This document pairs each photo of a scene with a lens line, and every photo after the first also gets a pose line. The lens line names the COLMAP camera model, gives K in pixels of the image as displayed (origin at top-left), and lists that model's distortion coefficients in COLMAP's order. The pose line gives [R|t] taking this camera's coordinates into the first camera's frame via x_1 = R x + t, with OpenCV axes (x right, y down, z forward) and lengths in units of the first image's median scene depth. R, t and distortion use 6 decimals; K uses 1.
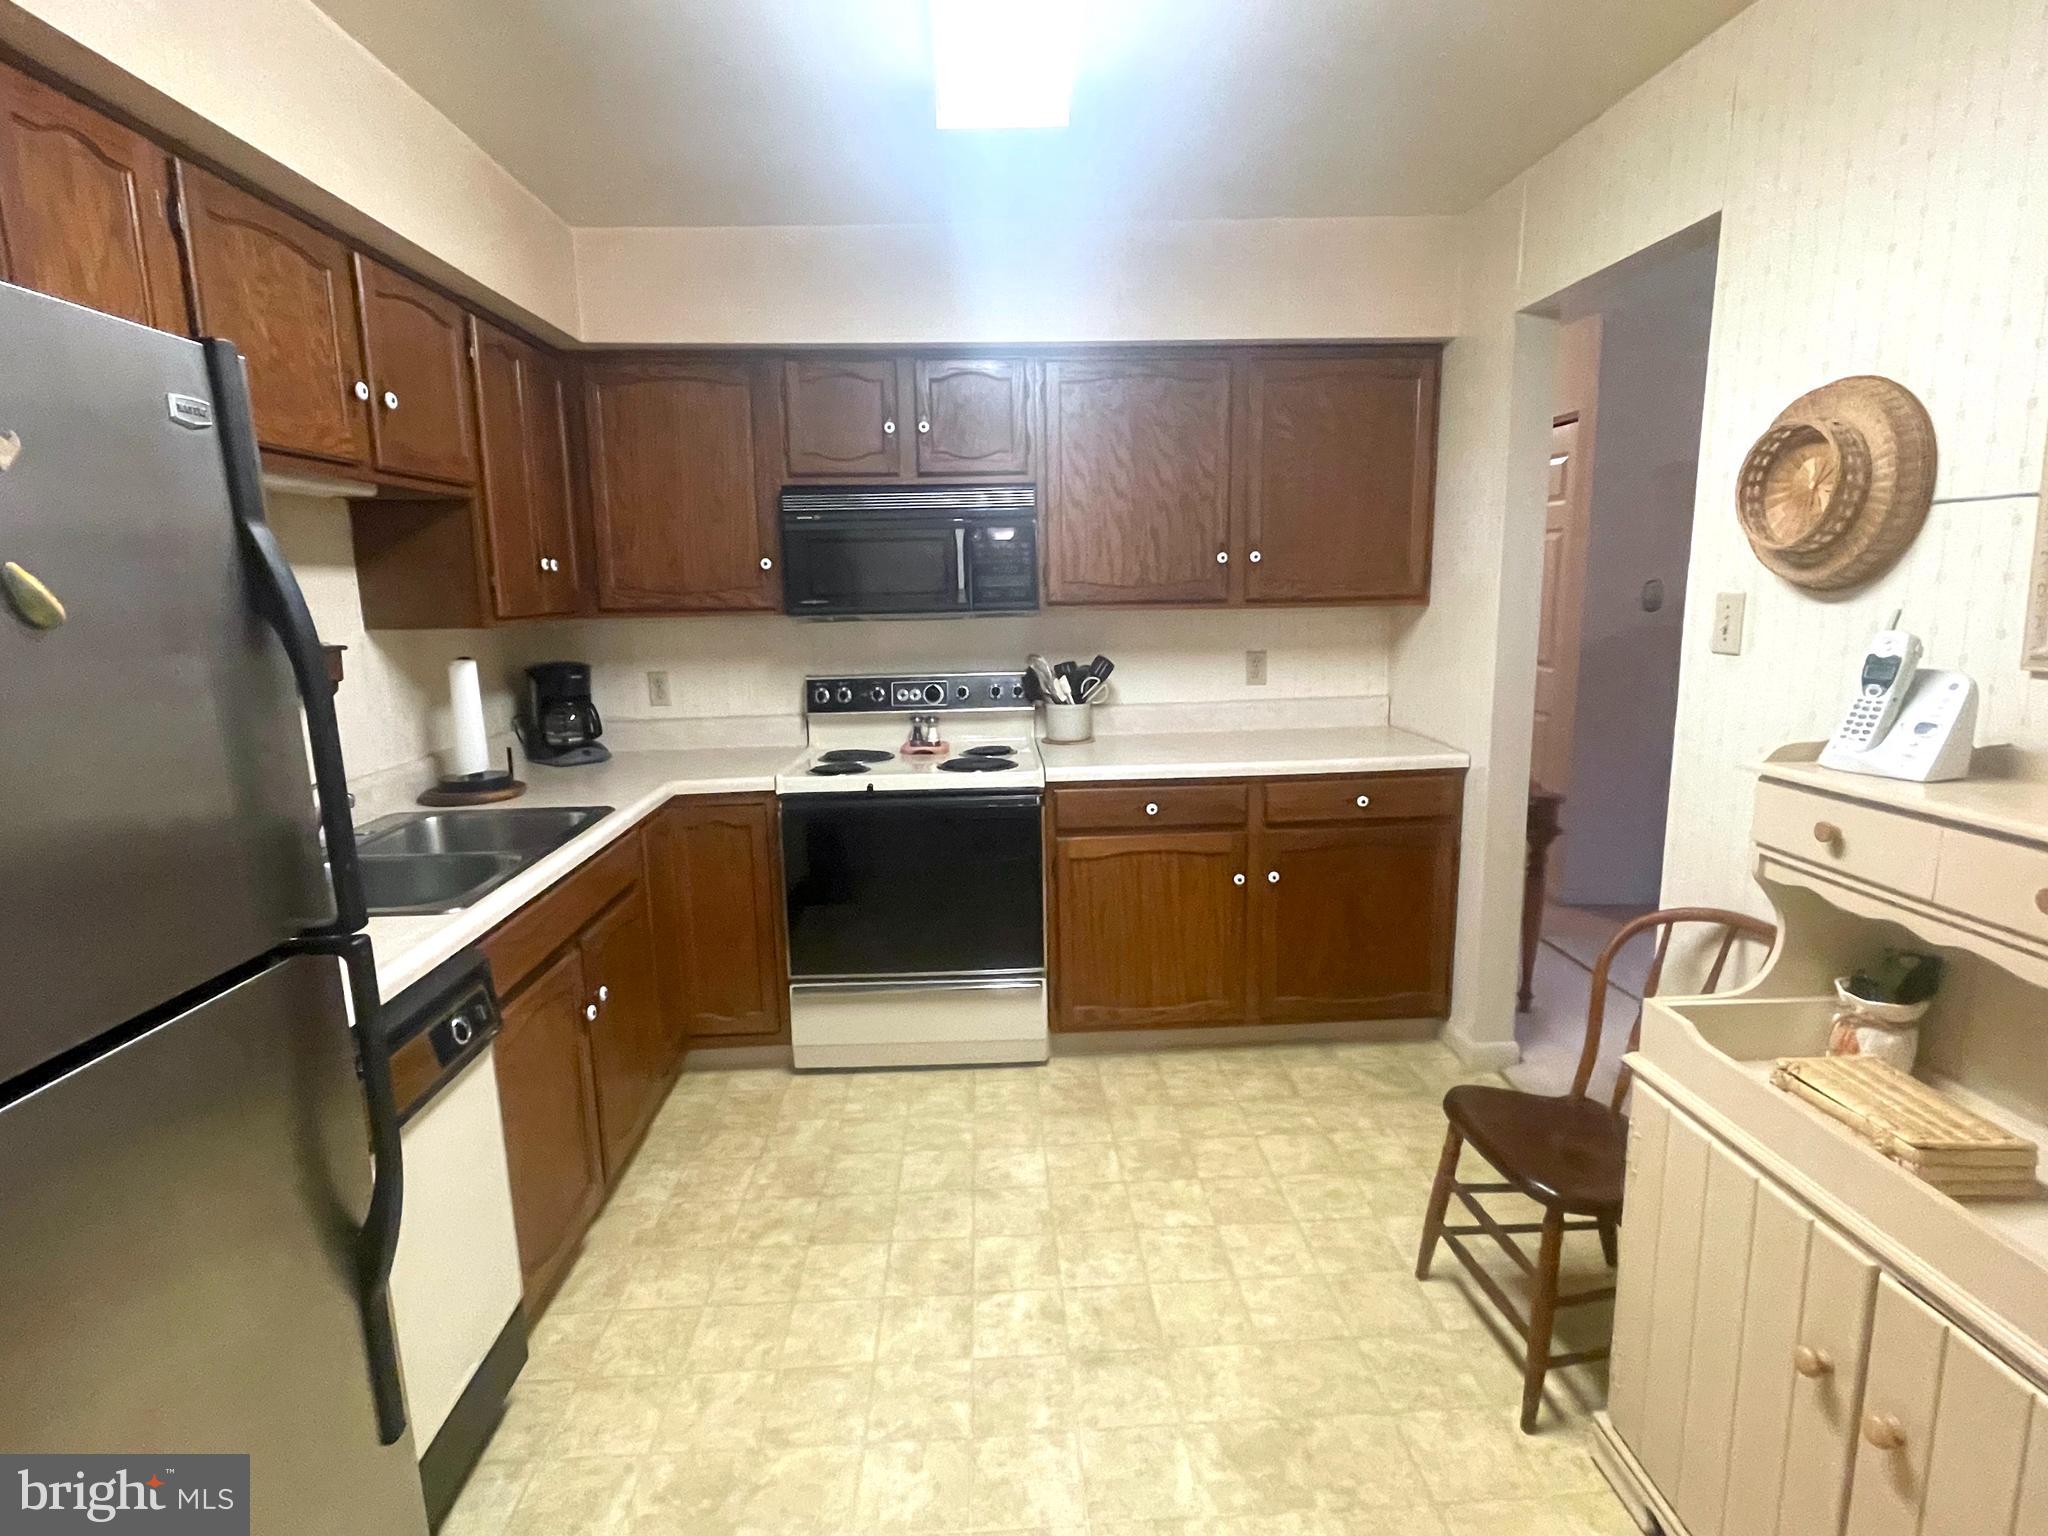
lens RADIAL K [[1050.3, 0, 1023.5], [0, 1050.3, 763.5], [0, 0, 1]] dist [-0.003420, -0.001049]
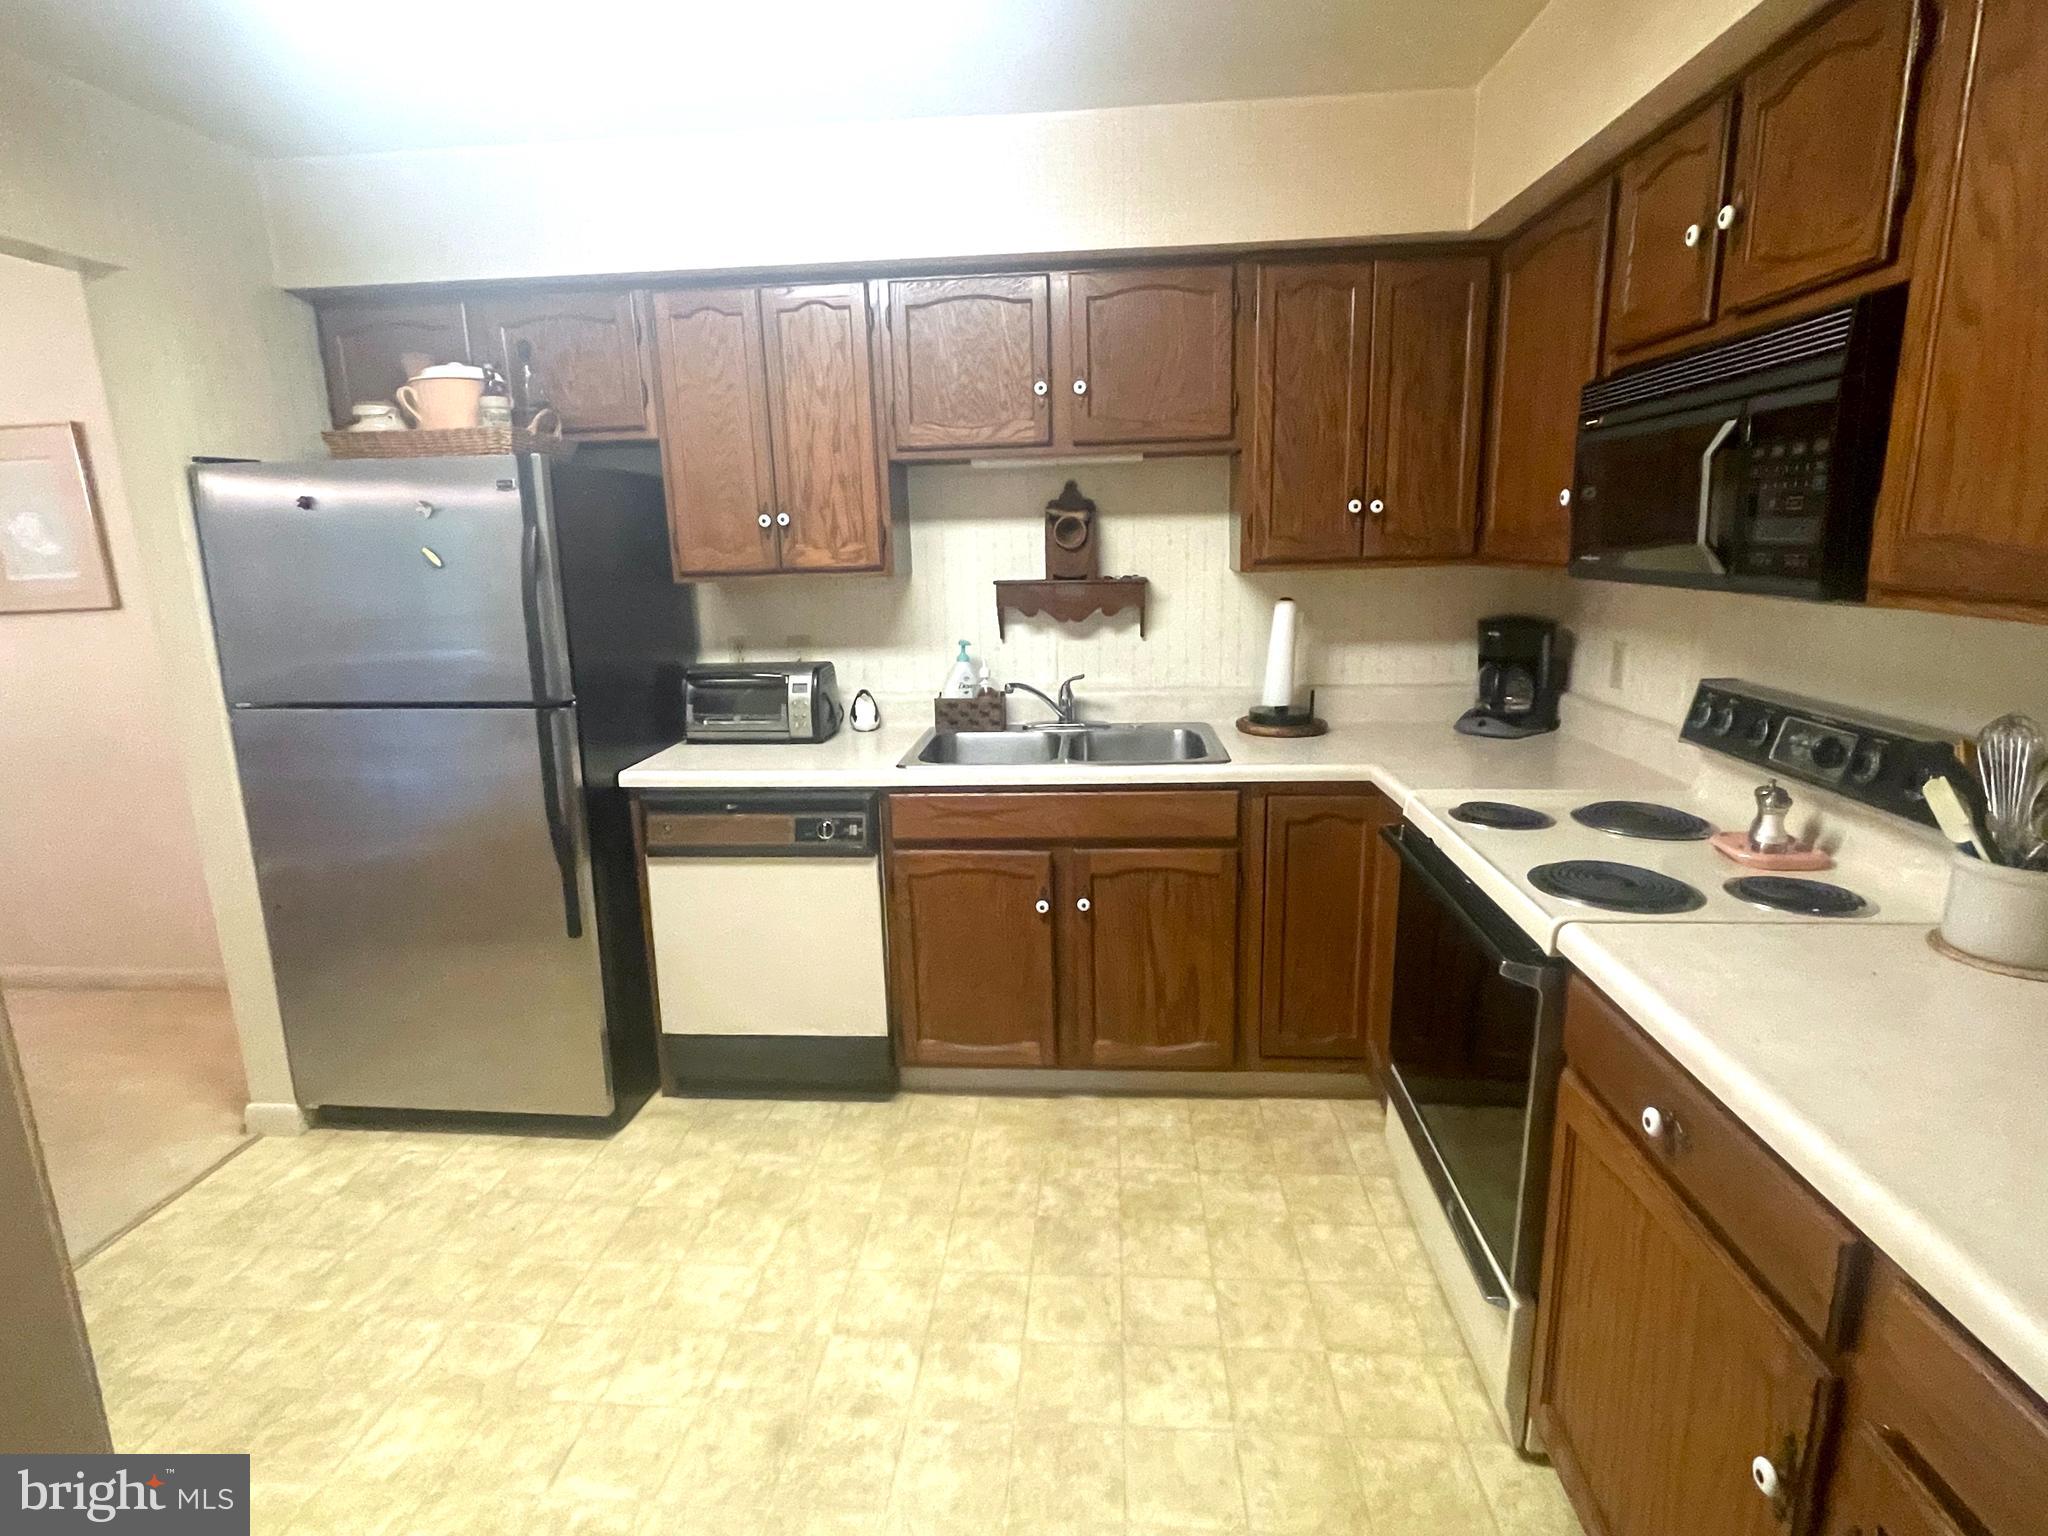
lens RADIAL K [[1050.3, 0, 1023.5], [0, 1050.3, 763.5], [0, 0, 1]] dist [-0.003420, -0.001049]
pose [[-0.126379, 0.233126, -0.964200, 0.644200], [-0.144777, 0.957251, 0.250421, -0.194005], [0.981360, 0.171242, -0.087225, 0.991843]]
